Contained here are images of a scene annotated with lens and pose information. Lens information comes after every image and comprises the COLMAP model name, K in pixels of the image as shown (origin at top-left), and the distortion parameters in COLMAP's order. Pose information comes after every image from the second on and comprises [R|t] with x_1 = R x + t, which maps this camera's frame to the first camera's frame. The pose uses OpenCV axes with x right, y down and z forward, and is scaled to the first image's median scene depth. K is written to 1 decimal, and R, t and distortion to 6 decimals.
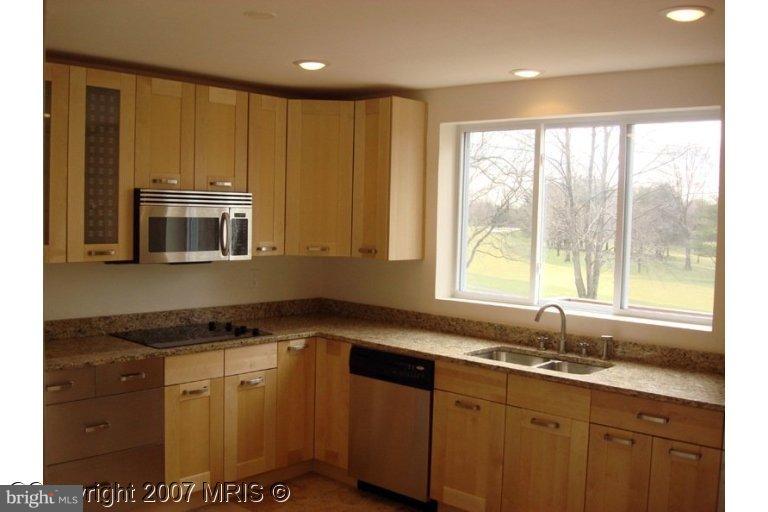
lens RADIAL K [[787.8, 0, 384.0], [0, 787.8, 241.7], [0, 0, 1]] dist [-0.082546, 0.003859]
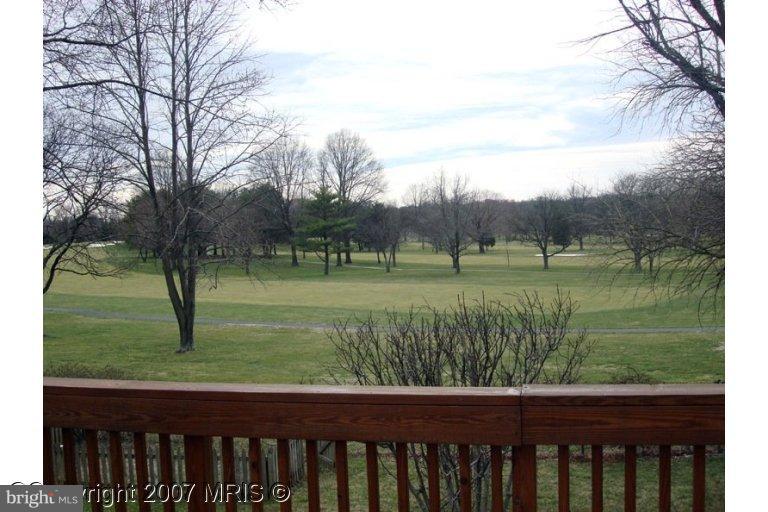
lens RADIAL K [[787.8, 0, 384.0], [0, 787.8, 241.7], [0, 0, 1]] dist [-0.082546, 0.003859]
pose [[0.880714, -0.085026, 0.465955, 0.077022], [0.089272, 0.995922, 0.012997, 0.004701], [-0.465160, 0.030150, 0.884713, 0.161429]]
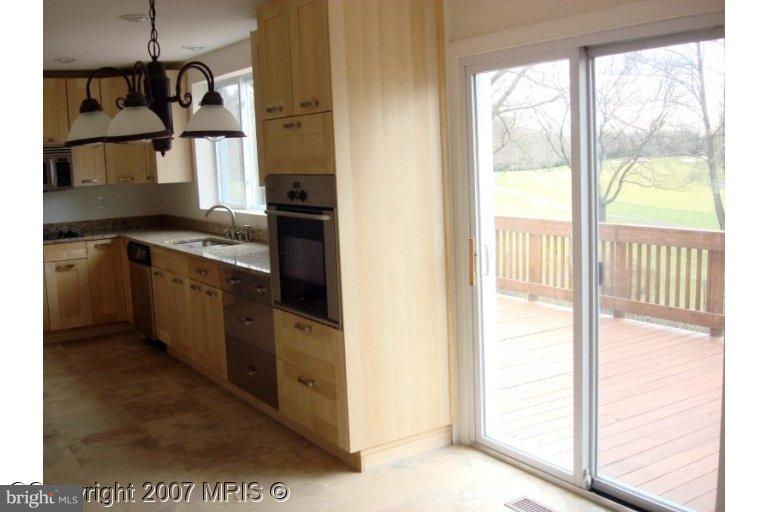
lens RADIAL K [[787.8, 0, 384.0], [0, 787.8, 241.7], [0, 0, 1]] dist [-0.082546, 0.003859]
pose [[0.968542, -0.037370, -0.246028, 0.121871], [0.055409, 0.996226, 0.066809, 0.009028], [0.242603, -0.078340, 0.966958, -0.049754]]
